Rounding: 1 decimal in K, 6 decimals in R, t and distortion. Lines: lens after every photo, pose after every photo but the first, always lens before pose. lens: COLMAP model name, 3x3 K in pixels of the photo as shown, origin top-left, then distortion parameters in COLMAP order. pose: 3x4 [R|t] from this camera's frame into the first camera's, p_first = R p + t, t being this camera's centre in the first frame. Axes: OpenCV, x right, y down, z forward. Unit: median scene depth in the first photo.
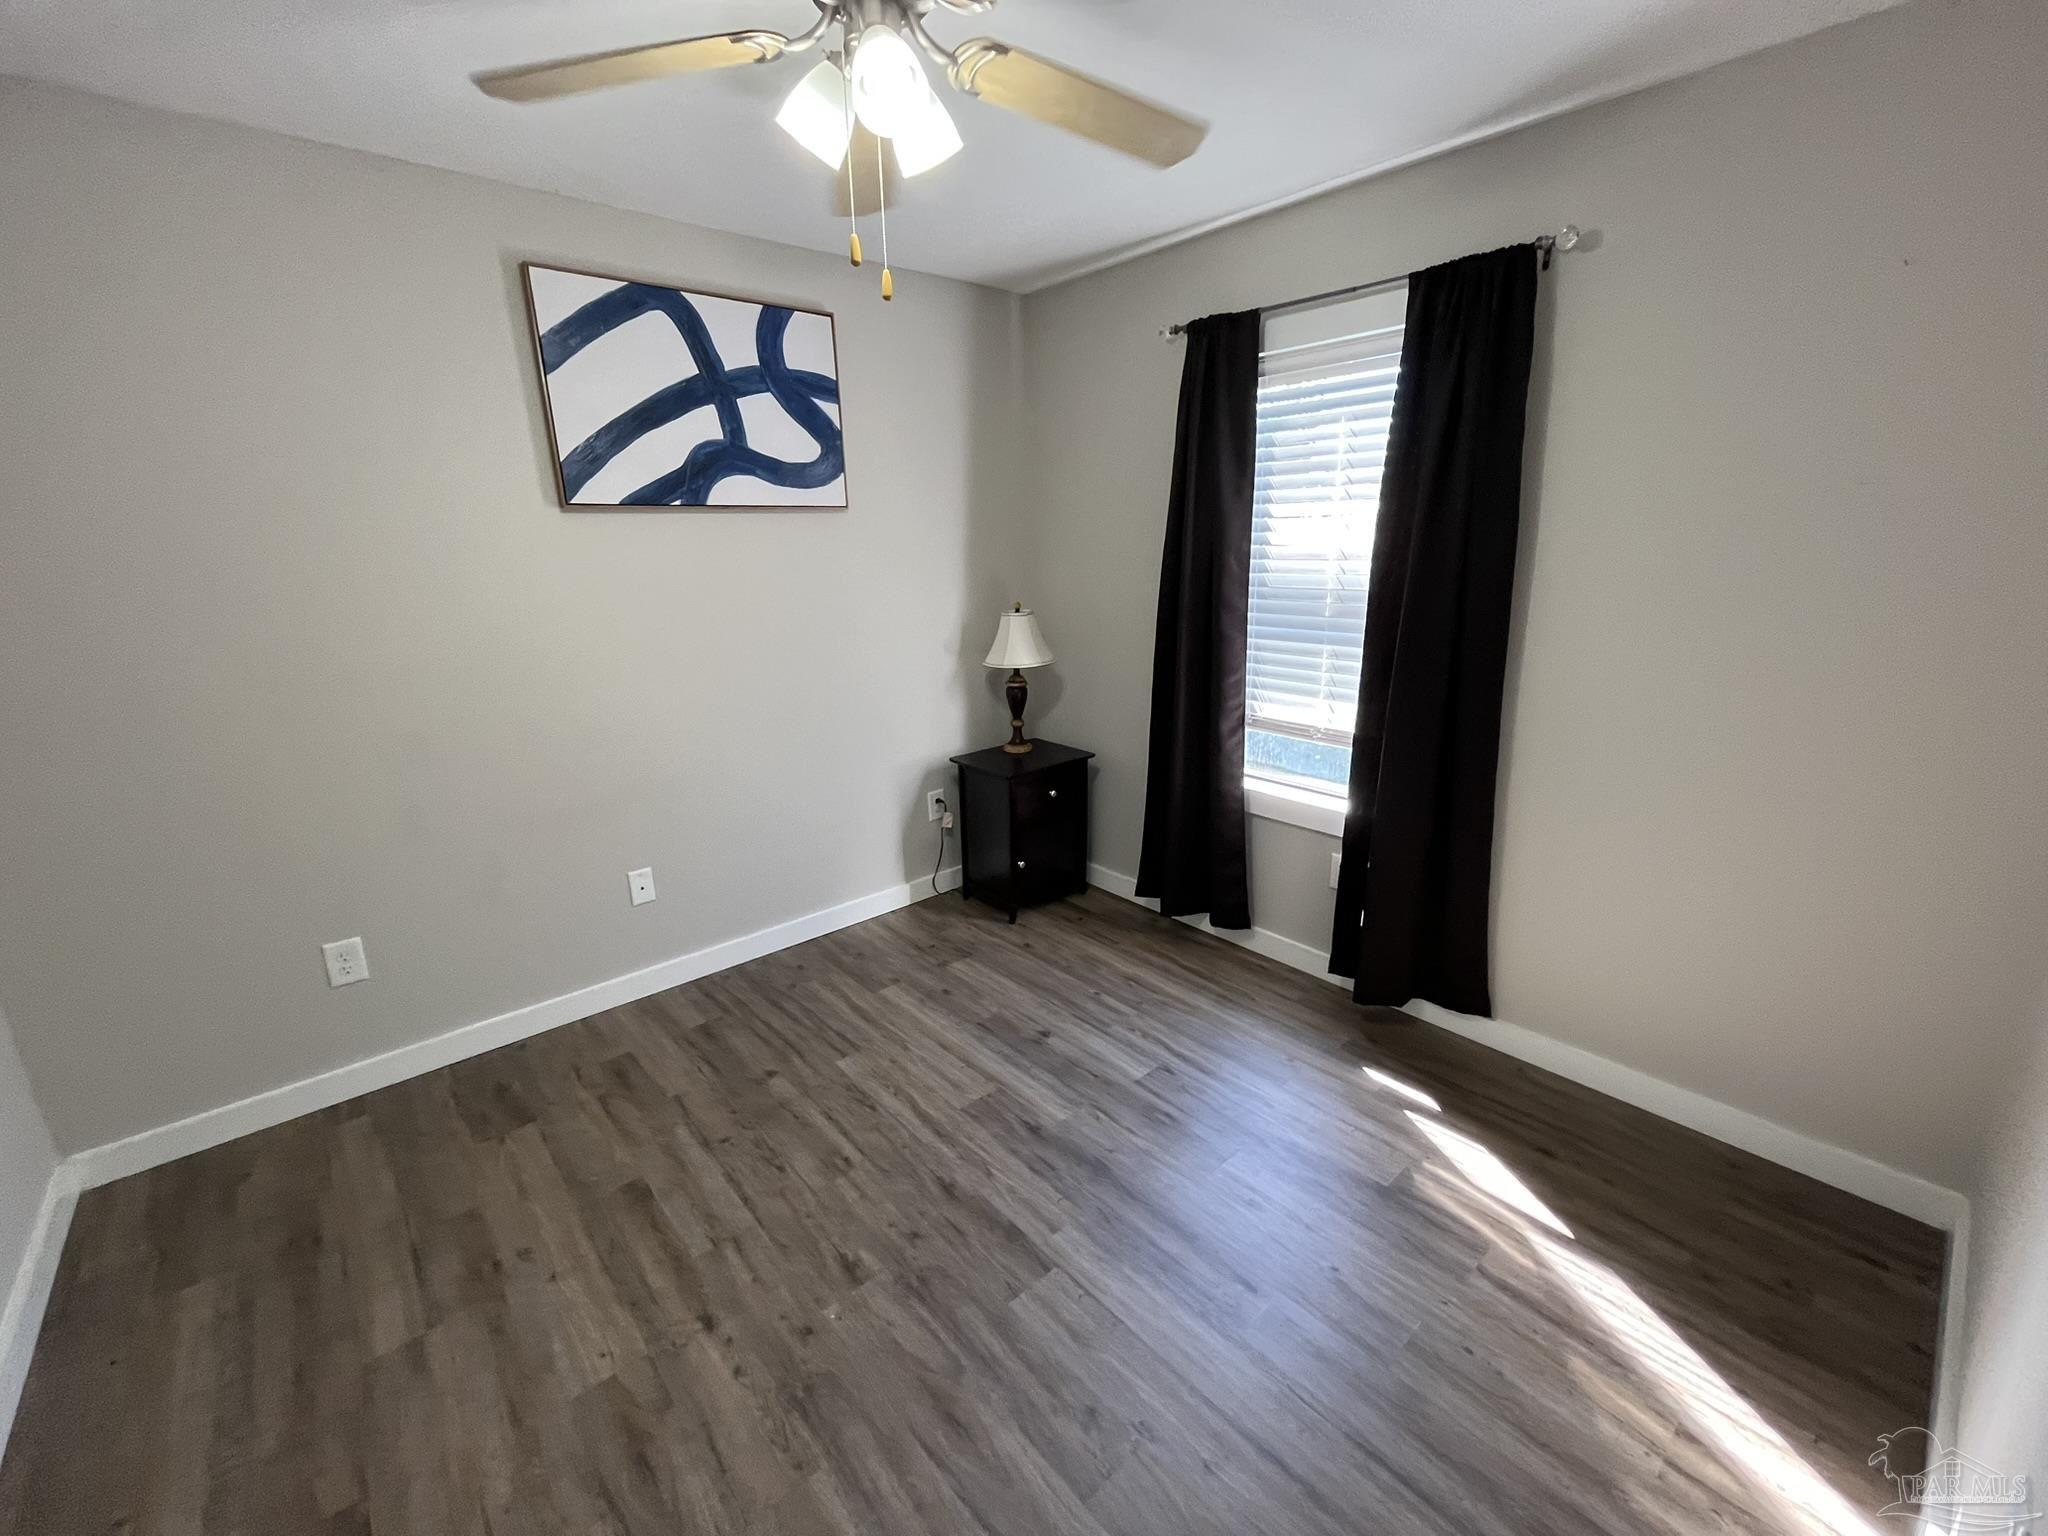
lens RADIAL K [[837.6, 0, 1023.0], [0, 837.6, 769.9], [0, 0, 1]] dist [-0.003936, 0.000115]
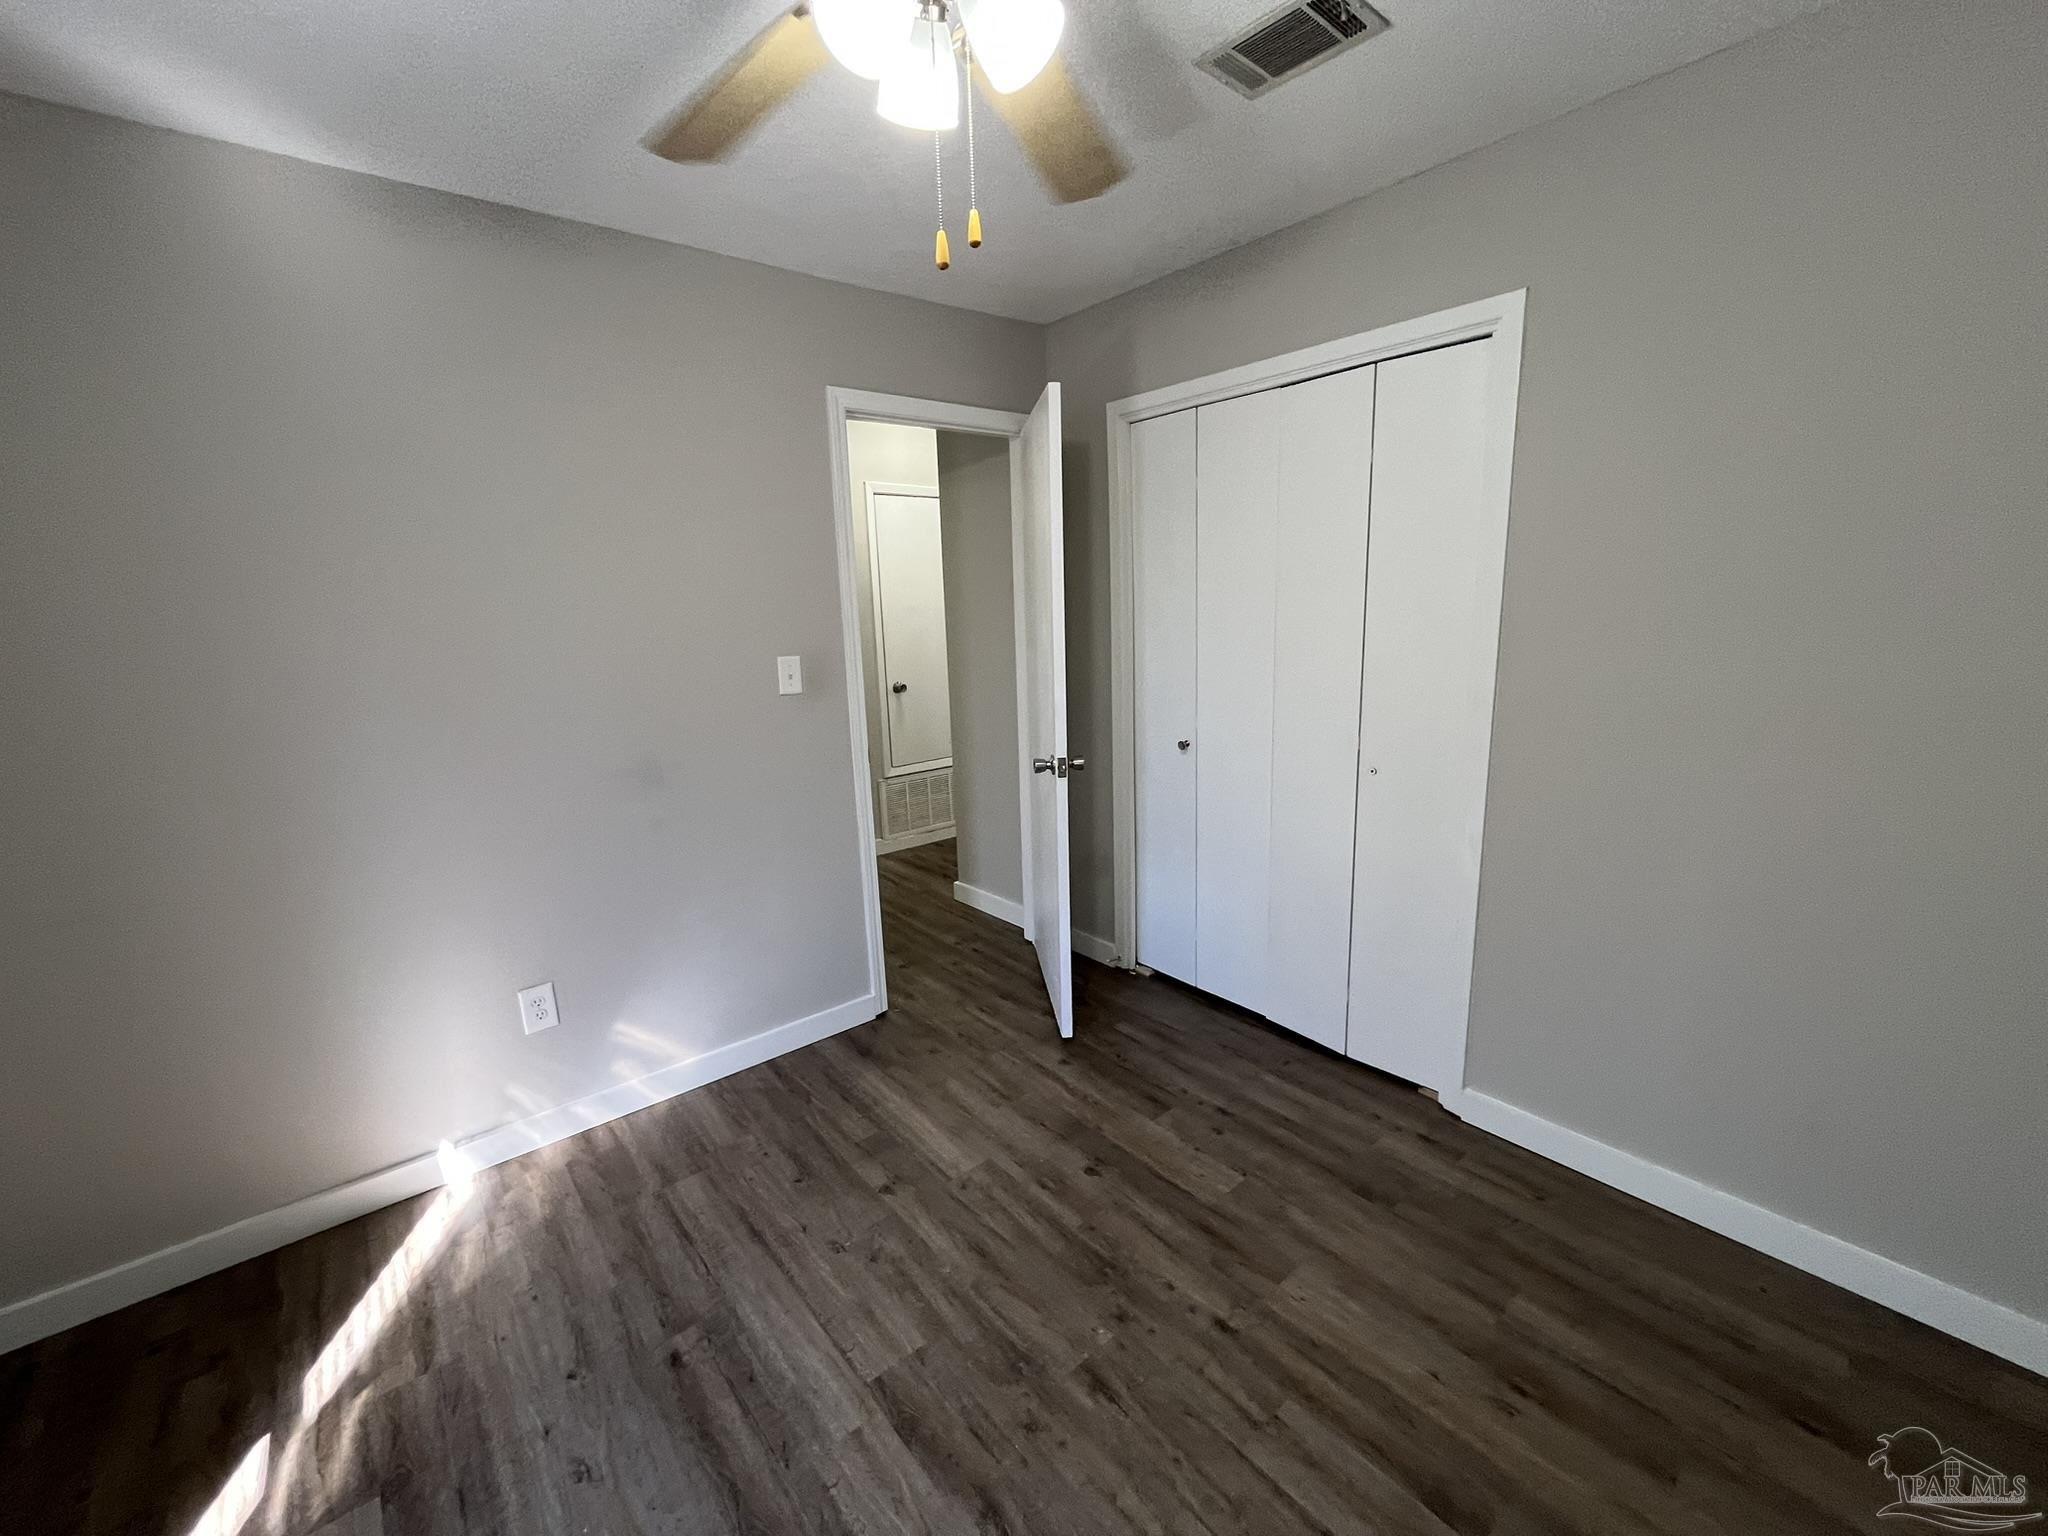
lens RADIAL K [[837.6, 0, 1021.8], [0, 837.6, 762.7], [0, 0, 1]] dist [-0.003936, 0.000115]
pose [[-0.998025, 0.048917, 0.039417, -0.205726], [0.061506, 0.888566, 0.454608, -0.418634], [-0.012787, 0.456134, -0.889819, 1.588753]]
